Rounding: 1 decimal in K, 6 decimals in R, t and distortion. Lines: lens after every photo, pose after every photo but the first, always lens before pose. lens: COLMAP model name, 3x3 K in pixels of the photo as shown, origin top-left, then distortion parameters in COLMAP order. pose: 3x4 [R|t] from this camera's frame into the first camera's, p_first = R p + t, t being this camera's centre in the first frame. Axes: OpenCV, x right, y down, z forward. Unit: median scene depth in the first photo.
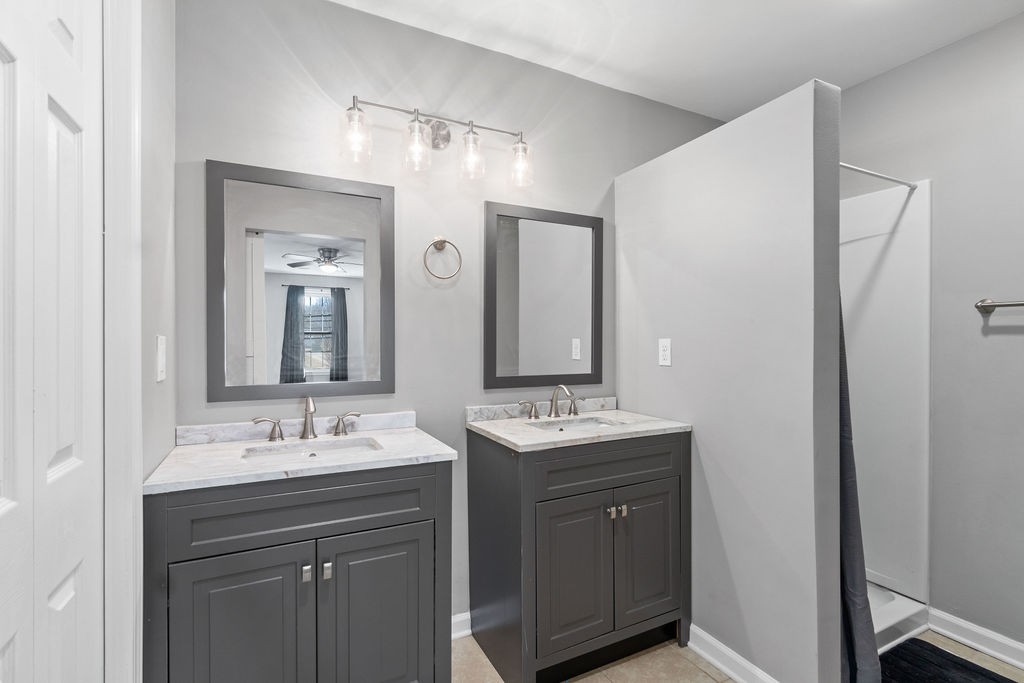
lens RADIAL K [[504.6, 0, 509.9], [0, 504.6, 335.2], [0, 0, 1]] dist [0.012455, -0.000304]
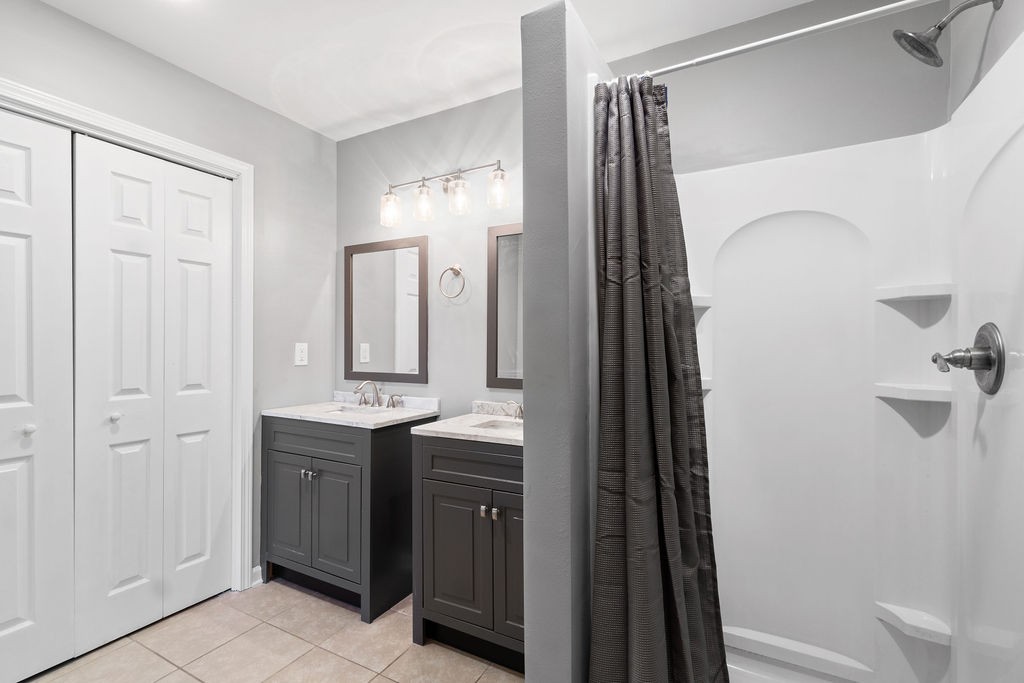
lens RADIAL K [[454.8, 0, 512.2], [0, 454.8, 347.3], [0, 0, 1]] dist [-0.002475, 0.000609]
pose [[0.576878, 0.004462, -0.816818, 0.991823], [0.000986, 0.999981, 0.006159, 0.007403], [0.816829, -0.004358, 0.576863, 0.507500]]
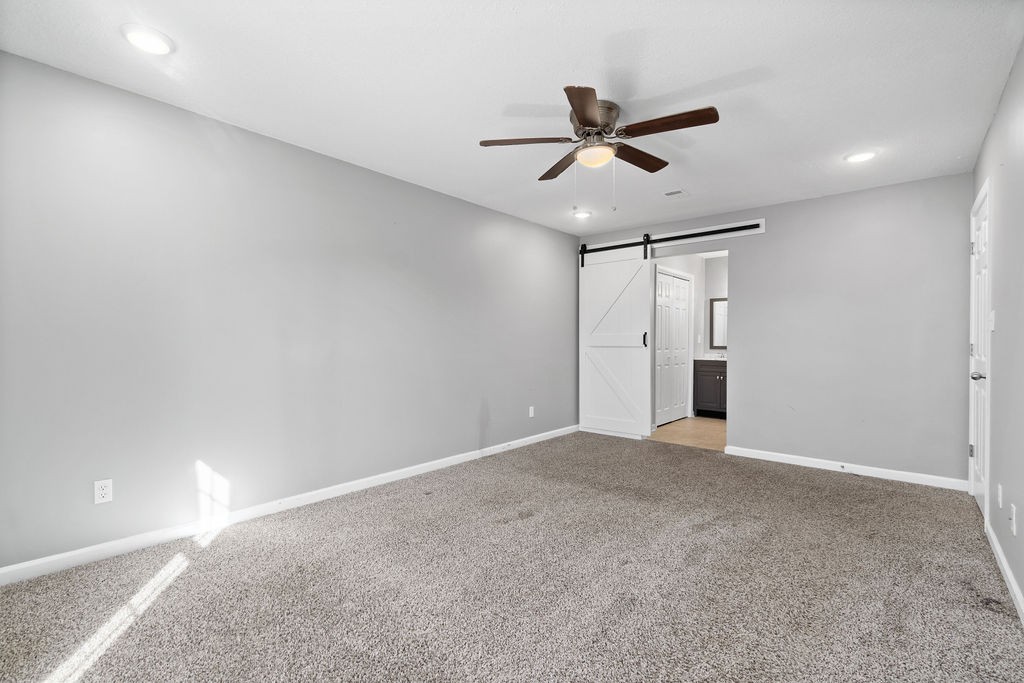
lens RADIAL K [[454.8, 0, 510.0], [0, 454.8, 348.9], [0, 0, 1]] dist [-0.002475, 0.000609]
pose [[0.380680, 0.011391, -0.924637, 2.429733], [-0.000984, 0.999929, 0.011913, 0.072065], [0.924706, -0.003626, 0.380664, -2.175446]]
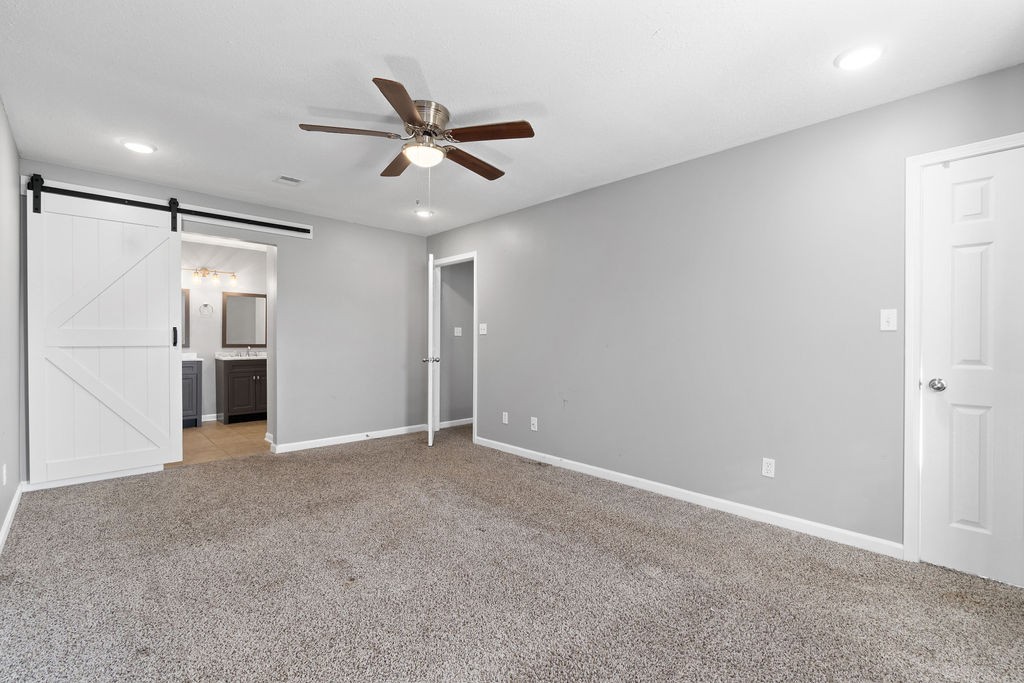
lens RADIAL K [[454.8, 0, 509.7], [0, 454.8, 342.2], [0, 0, 1]] dist [-0.002475, 0.000609]
pose [[0.955676, -0.002021, 0.294412, 1.030575], [0.000727, 0.999990, 0.004505, 0.066034], [-0.294418, -0.004091, 0.955668, -2.847204]]
